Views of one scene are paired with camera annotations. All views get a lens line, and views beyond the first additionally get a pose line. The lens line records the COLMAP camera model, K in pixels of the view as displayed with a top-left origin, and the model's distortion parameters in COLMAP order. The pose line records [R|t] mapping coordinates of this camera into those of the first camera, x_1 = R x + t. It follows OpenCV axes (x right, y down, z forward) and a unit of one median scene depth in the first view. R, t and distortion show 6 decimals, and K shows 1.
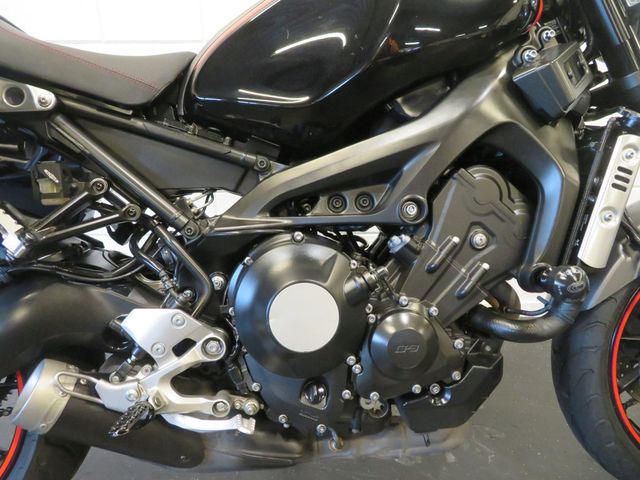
lens RADIAL K [[479.1, 0, 320.0], [0, 479.1, 240.0], [0, 0, 1]] dist [-0.007554, -0.002234]
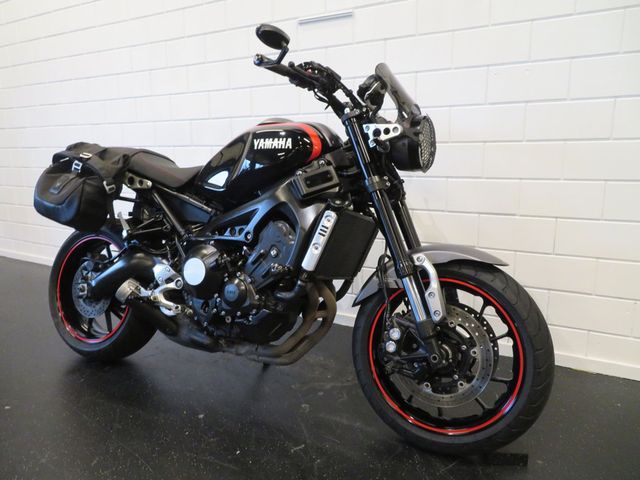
lens RADIAL K [[472.6, 0, 320.4], [0, 472.6, 257.2], [0, 0, 1]] dist [-0.006919, 0.002069]
pose [[0.864327, 0.112714, -0.490137, 1.618044], [-0.155182, 0.986780, -0.046729, 0.089031], [0.478390, 0.116450, 0.870392, -0.817869]]
